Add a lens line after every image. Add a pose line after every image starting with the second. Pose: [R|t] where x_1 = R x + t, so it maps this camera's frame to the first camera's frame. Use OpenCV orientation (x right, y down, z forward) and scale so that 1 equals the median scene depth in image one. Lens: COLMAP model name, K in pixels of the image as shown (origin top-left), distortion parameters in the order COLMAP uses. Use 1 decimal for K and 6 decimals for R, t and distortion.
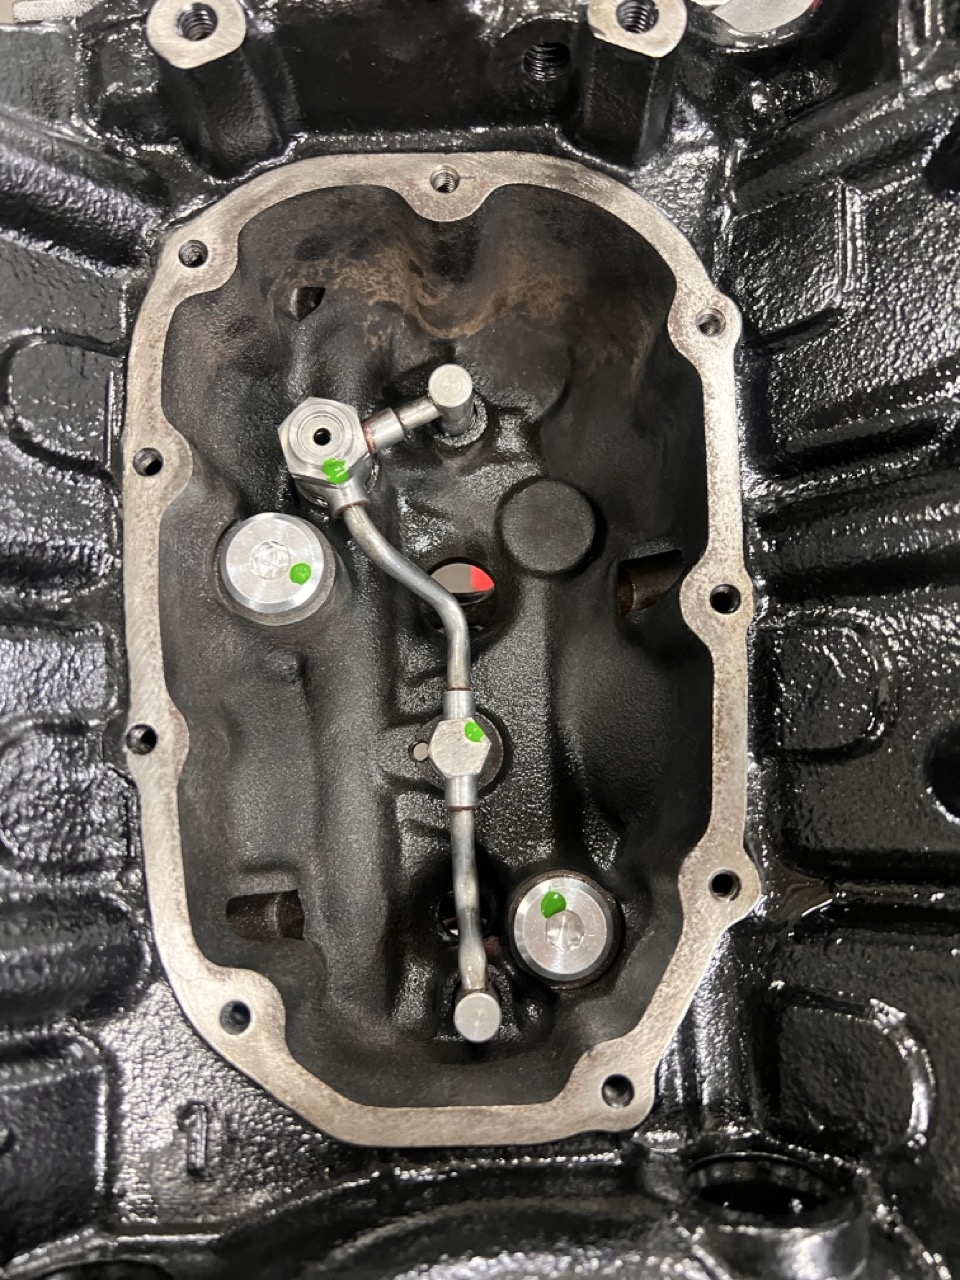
lens RADIAL K [[993.5, 0, 489.0], [0, 993.5, 640.4], [0, 0, 1]] dist [0.006632, -0.001702]
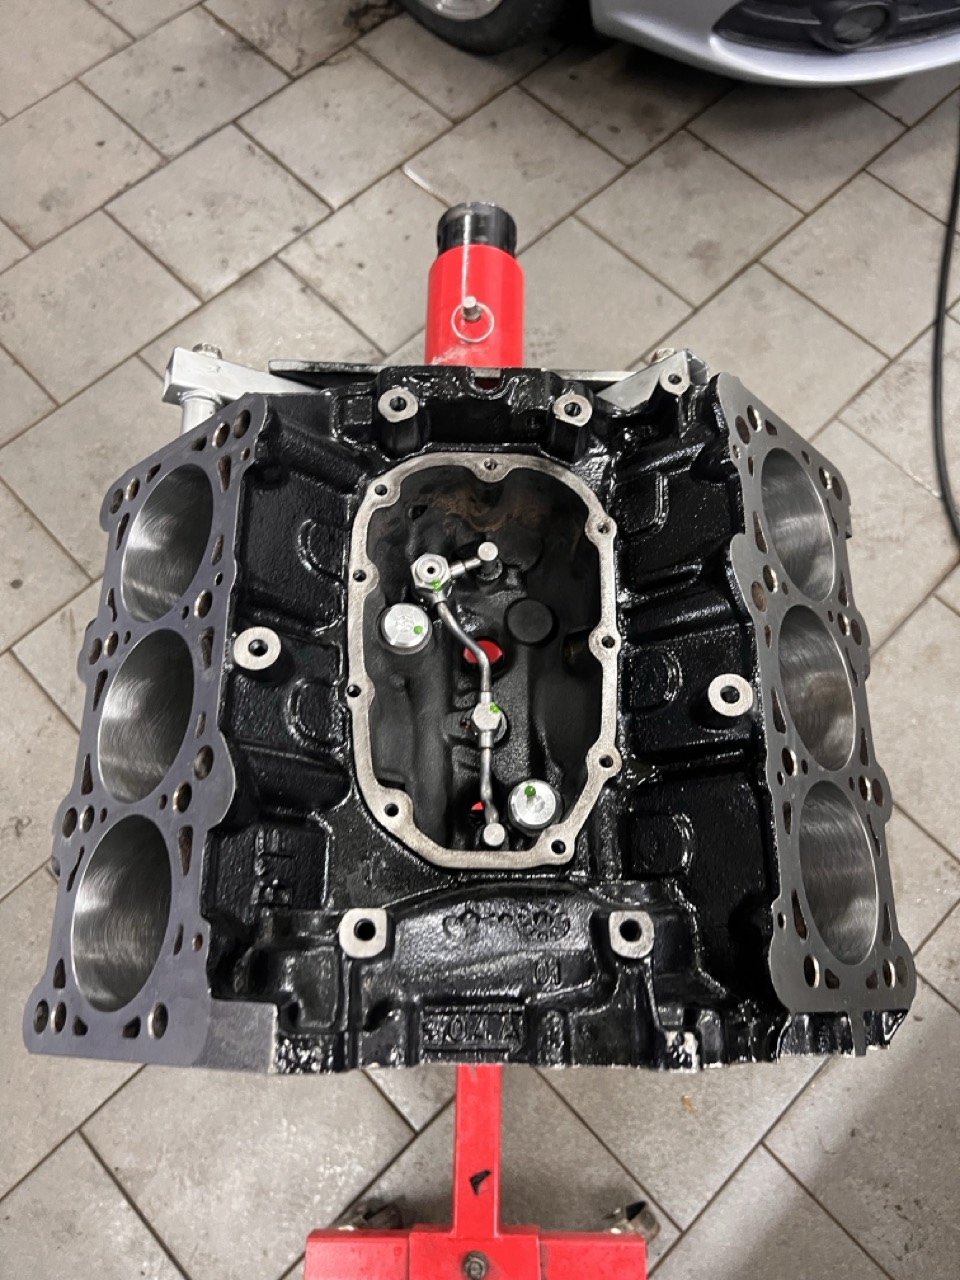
lens RADIAL K [[993.5, 0, 489.0], [0, 993.5, 640.4], [0, 0, 1]] dist [0.006632, -0.001702]
pose [[0.998556, 0.038425, 0.037539, -0.115158], [-0.029899, 0.978119, -0.205886, 0.401007], [-0.044629, 0.204467, 0.977856, -1.141366]]
